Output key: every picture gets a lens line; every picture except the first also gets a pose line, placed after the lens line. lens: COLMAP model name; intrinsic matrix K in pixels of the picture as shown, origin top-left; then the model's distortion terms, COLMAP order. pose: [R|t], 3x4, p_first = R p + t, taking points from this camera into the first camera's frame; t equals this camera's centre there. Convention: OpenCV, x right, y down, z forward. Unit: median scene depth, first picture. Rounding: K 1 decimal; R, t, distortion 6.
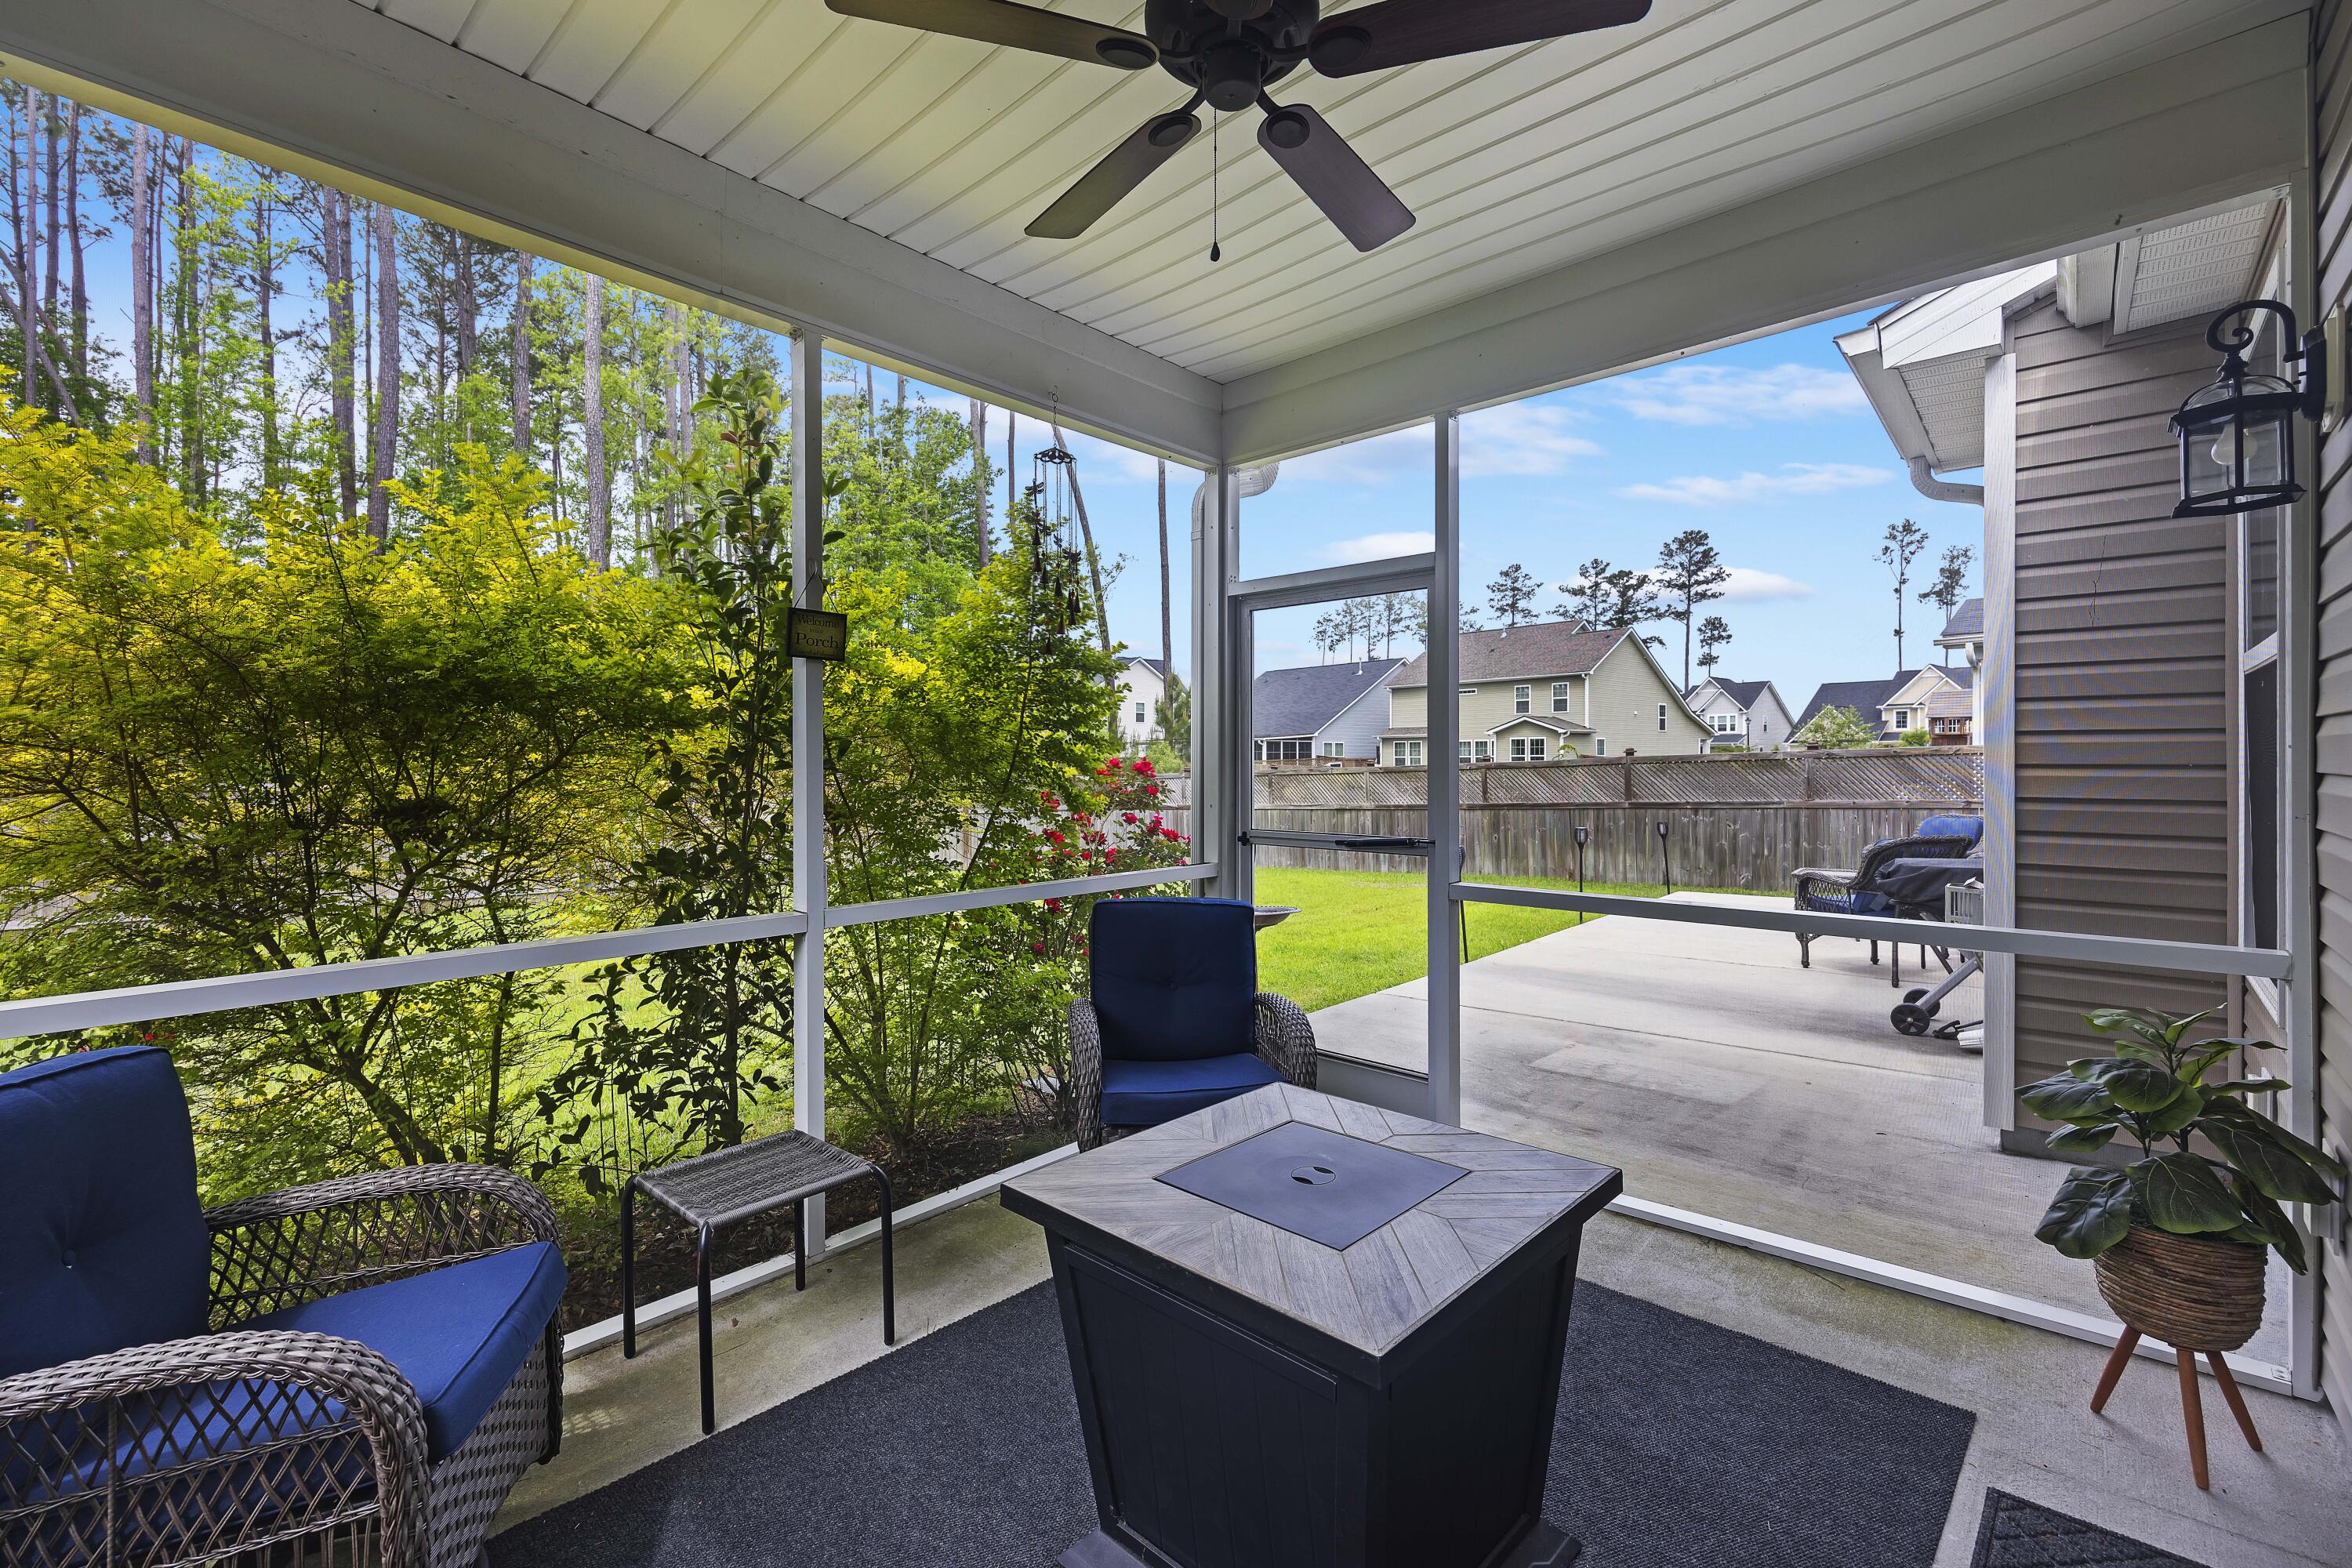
lens RADIAL K [[990.2, 0, 1228.8], [0, 990.2, 776.3], [0, 0, 1]] dist [0.013679, 0.000013]
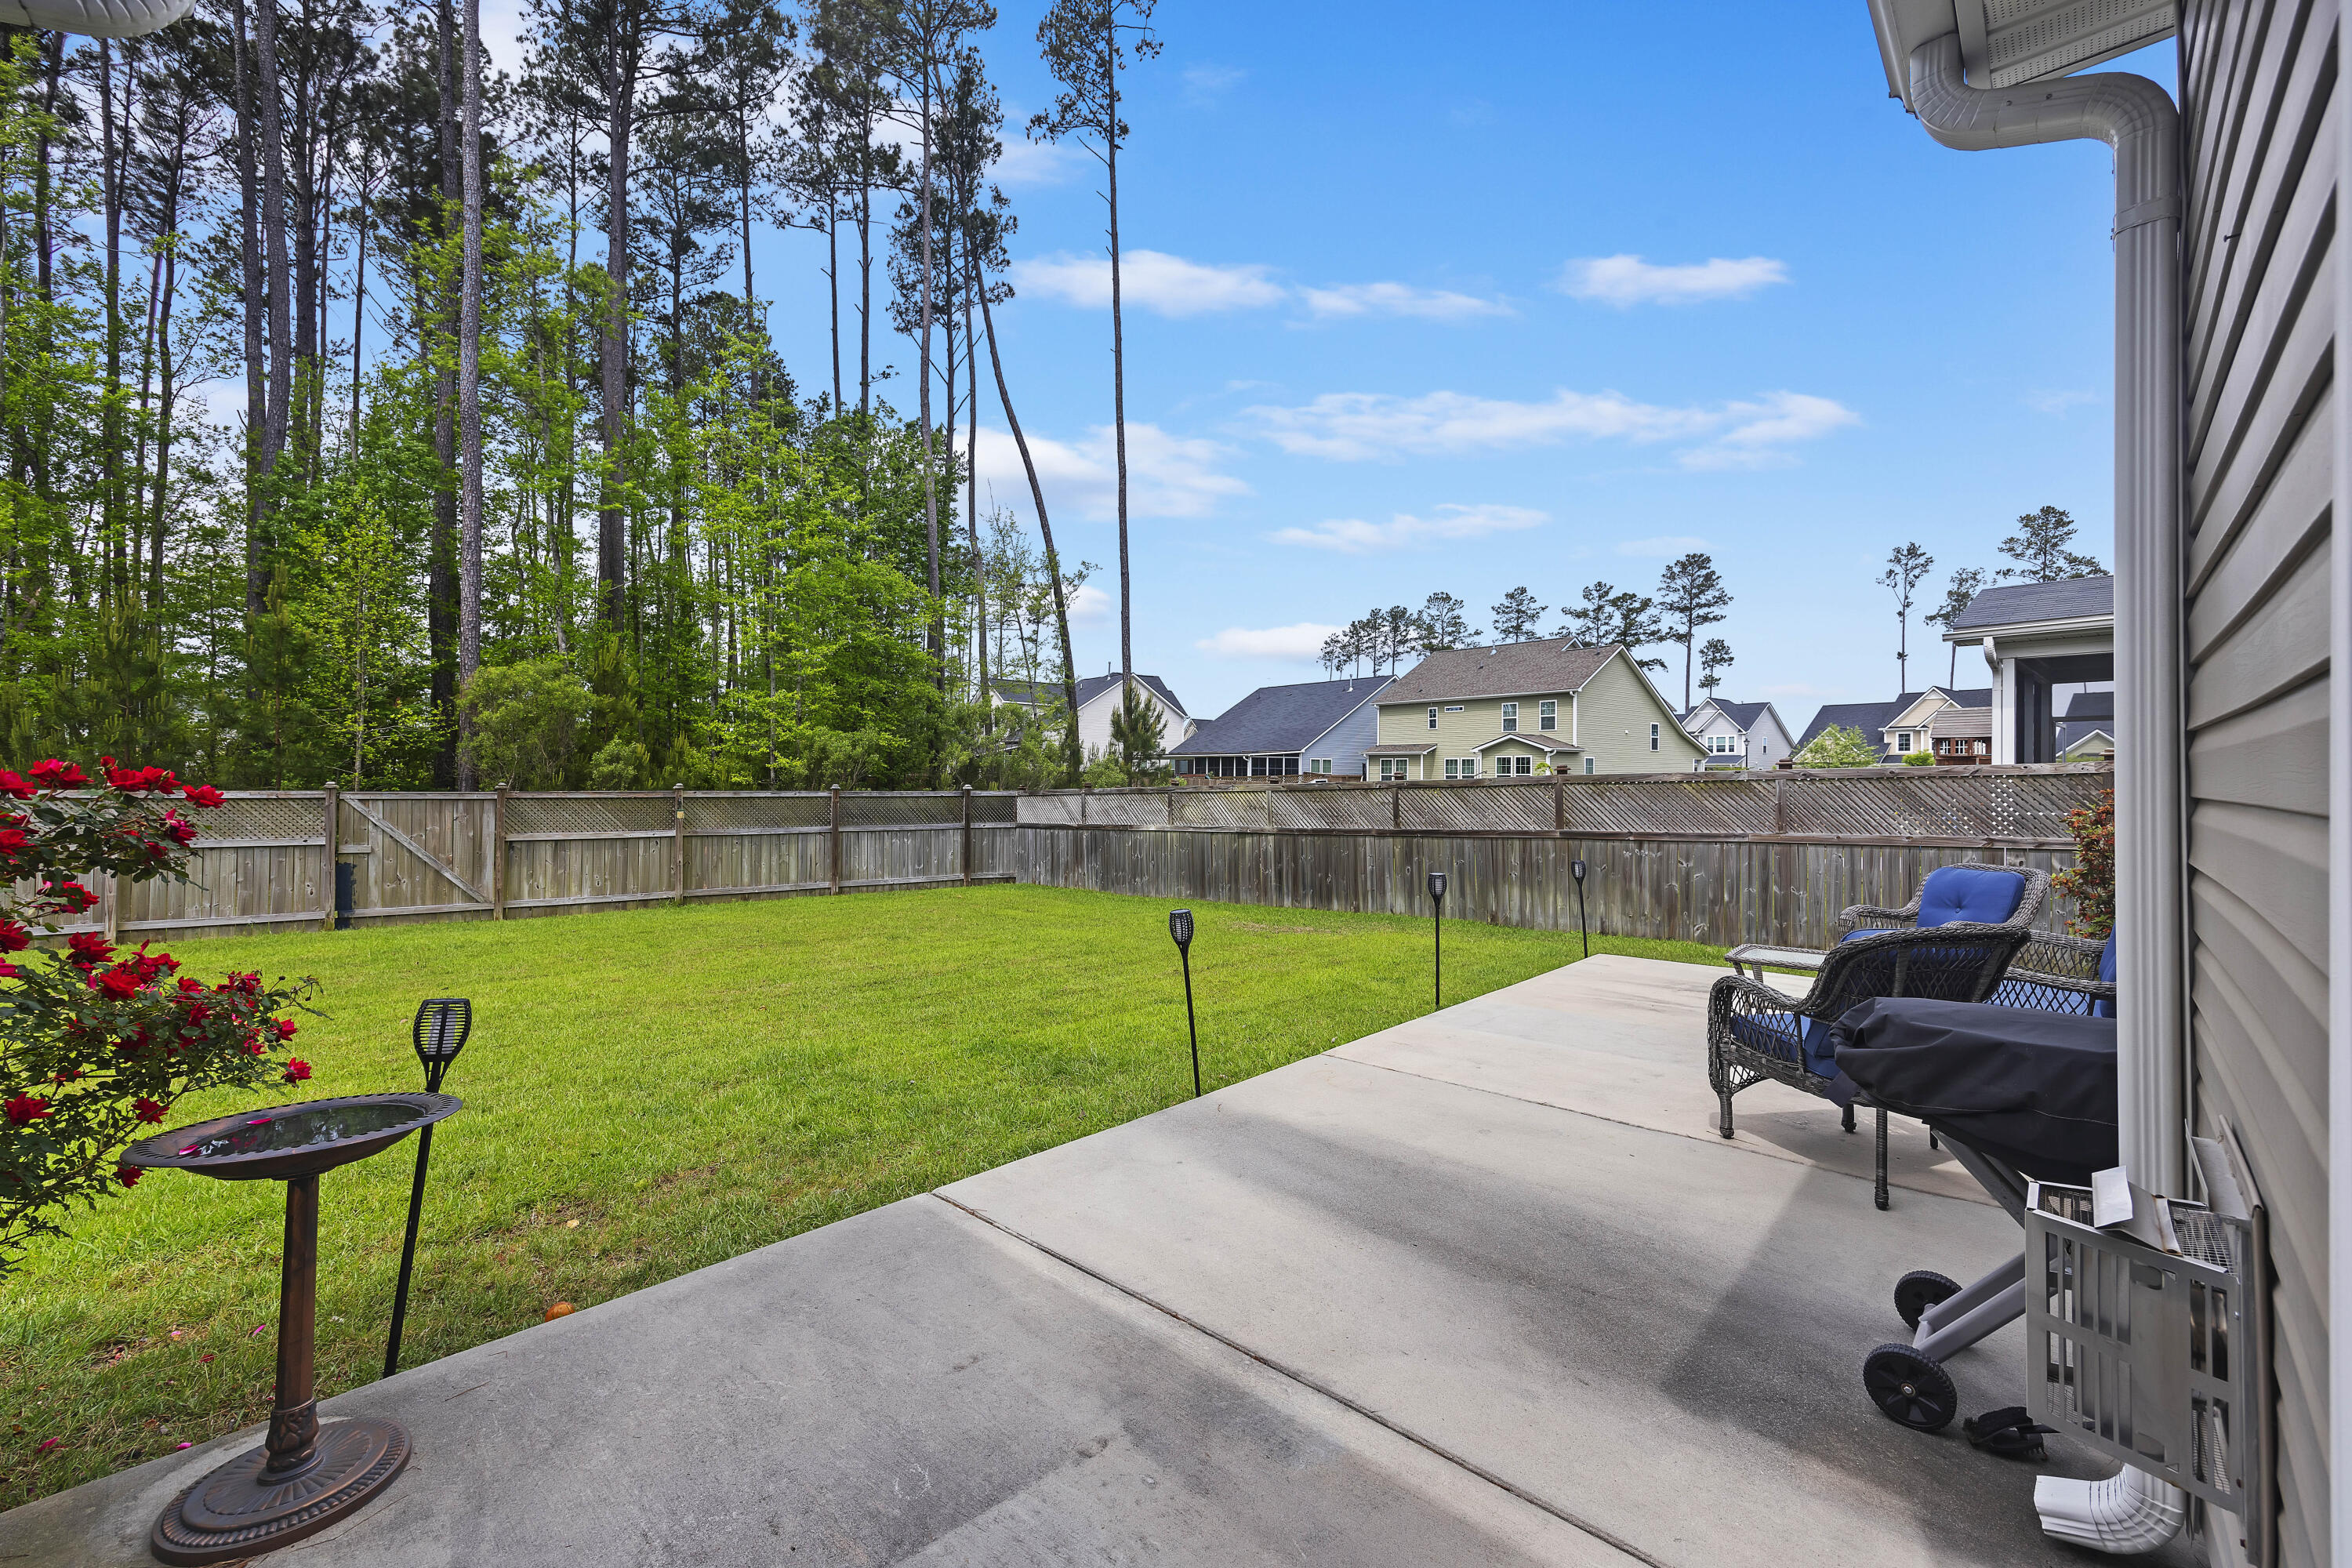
lens RADIAL K [[990.2, 0, 1191.3], [0, 990.2, 782.3], [0, 0, 1]] dist [0.013679, 0.000013]
pose [[0.999580, 0.010997, -0.026811, 0.095314], [-0.011256, 0.999891, -0.009541, -0.002147], [0.026703, 0.009838, 0.999595, 0.138882]]
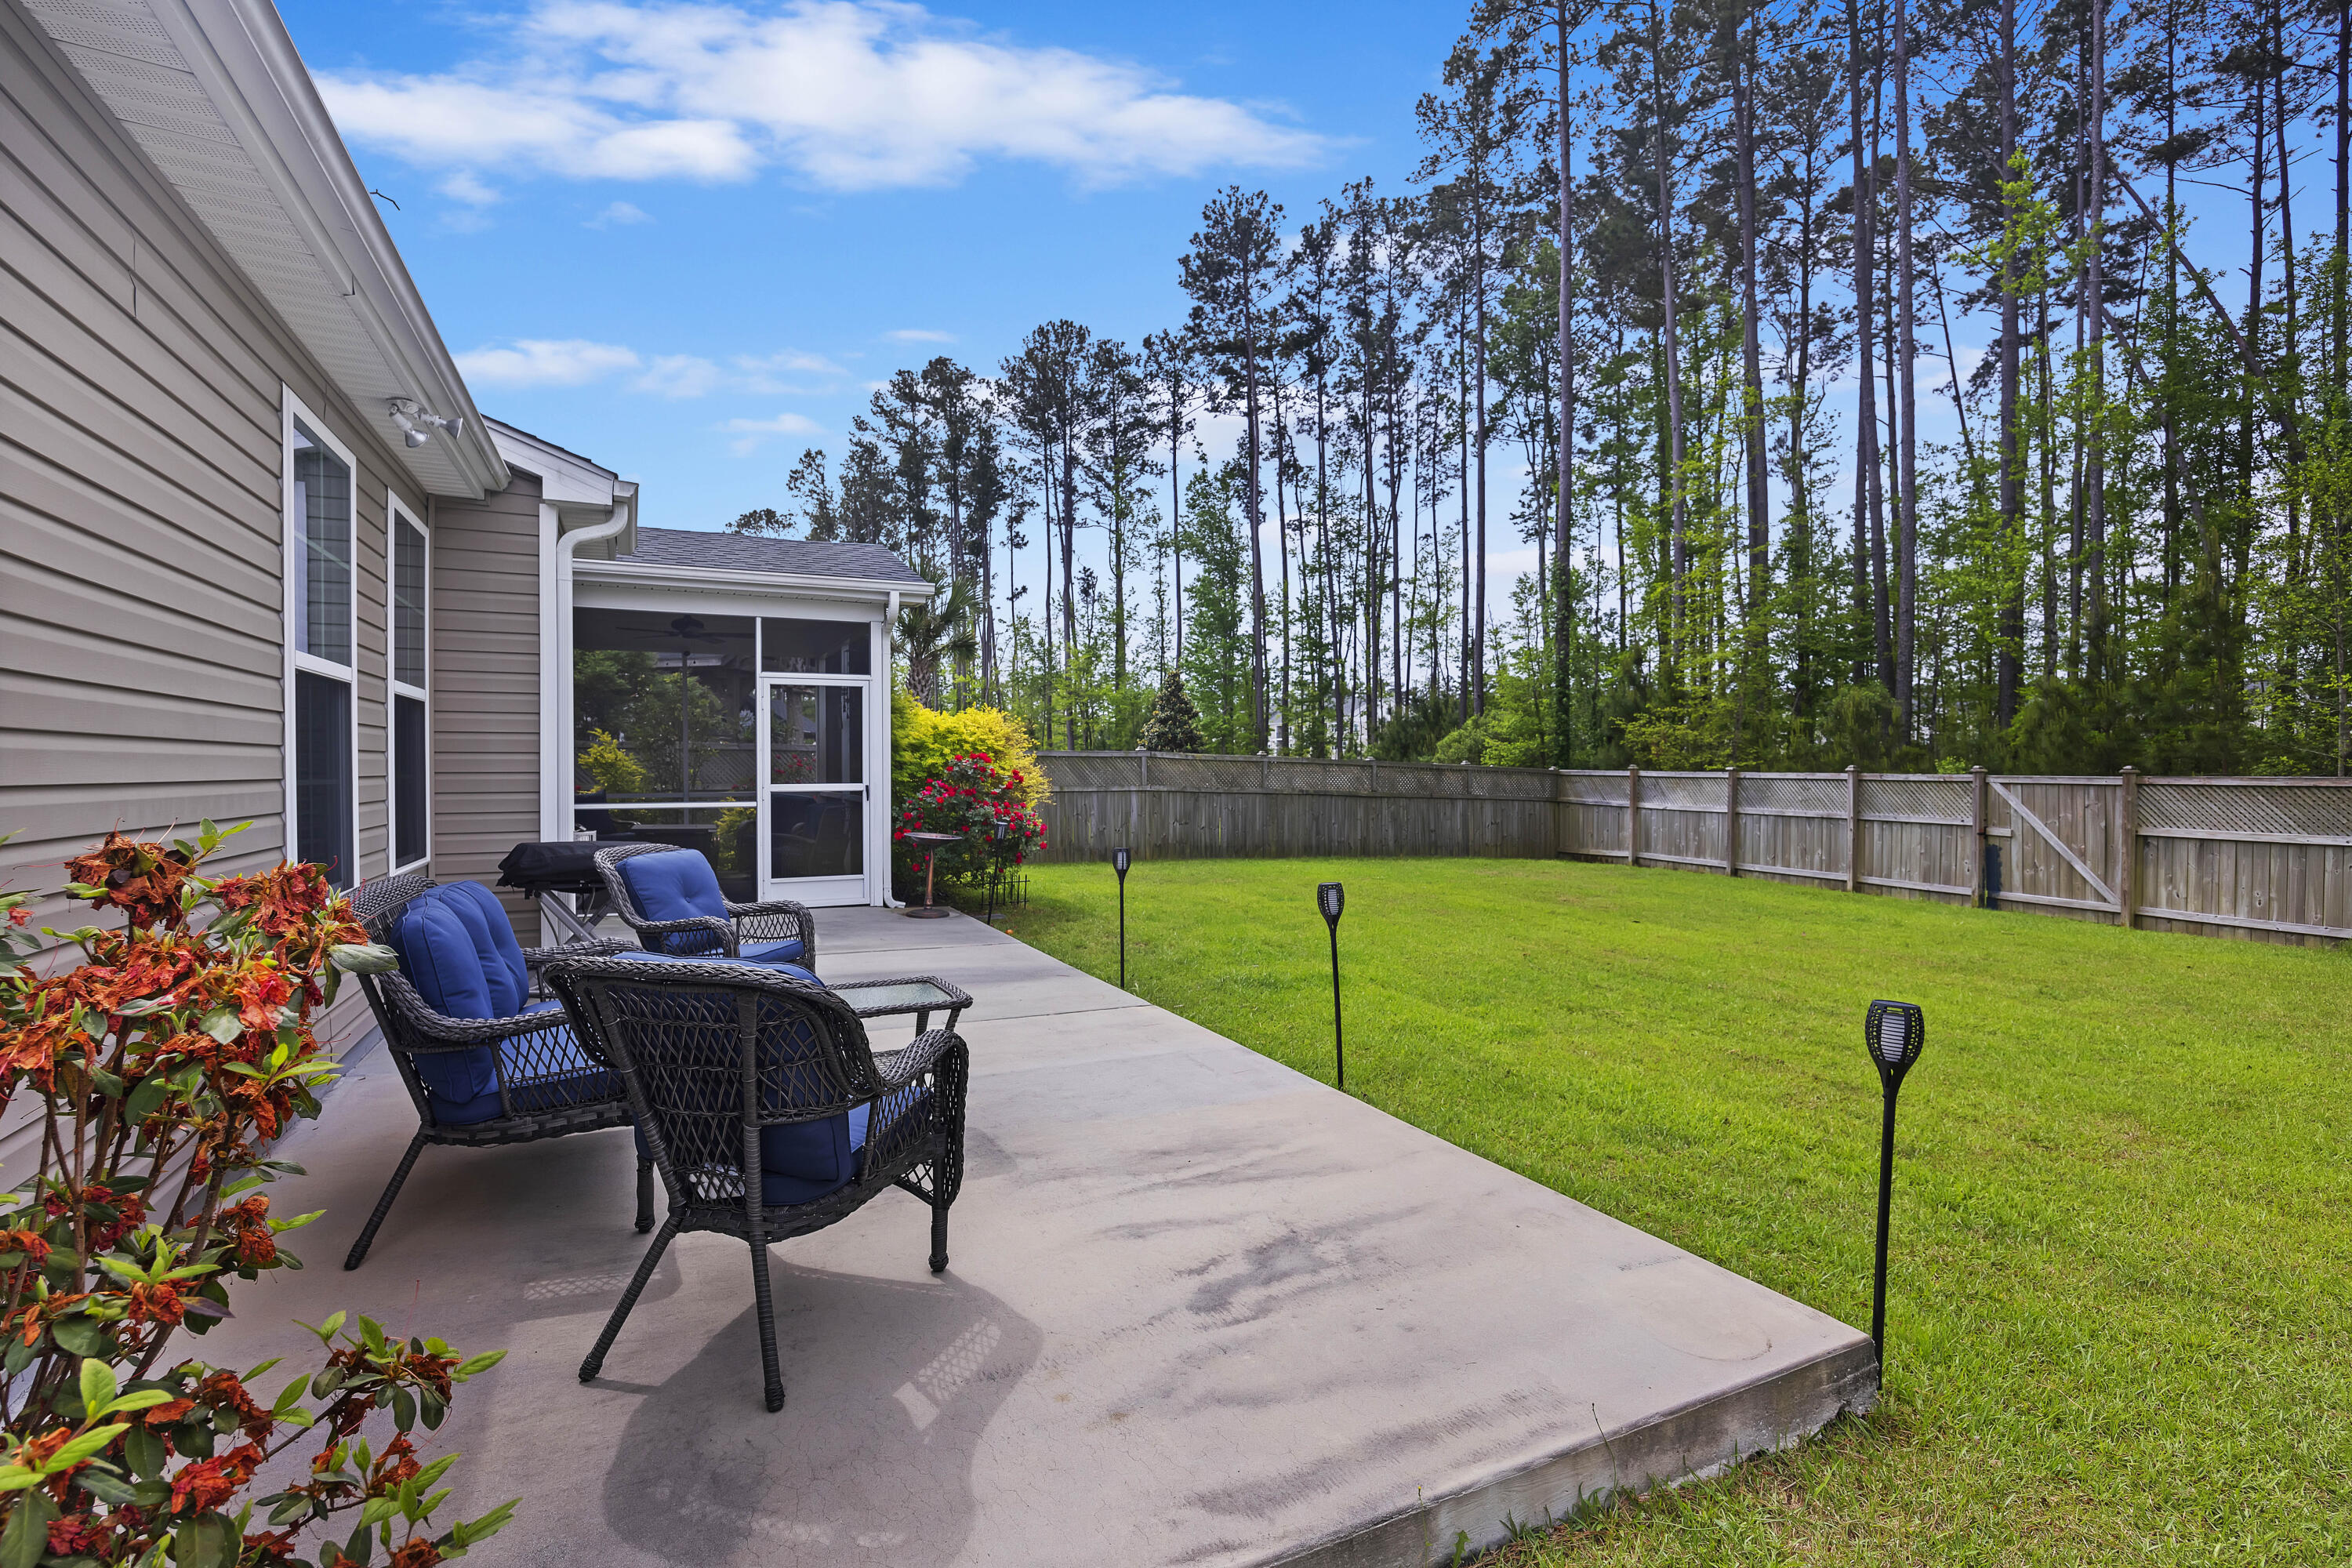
lens RADIAL K [[1084.5, 0, 1195.2], [0, 1084.5, 775.8], [0, 0, 1]] dist [0.008066, -0.000204]
pose [[-0.415831, 0.011235, -0.909372, 0.449852], [0.000451, 0.999926, 0.012147, -0.005068], [0.909442, 0.004641, -0.415806, 0.651408]]
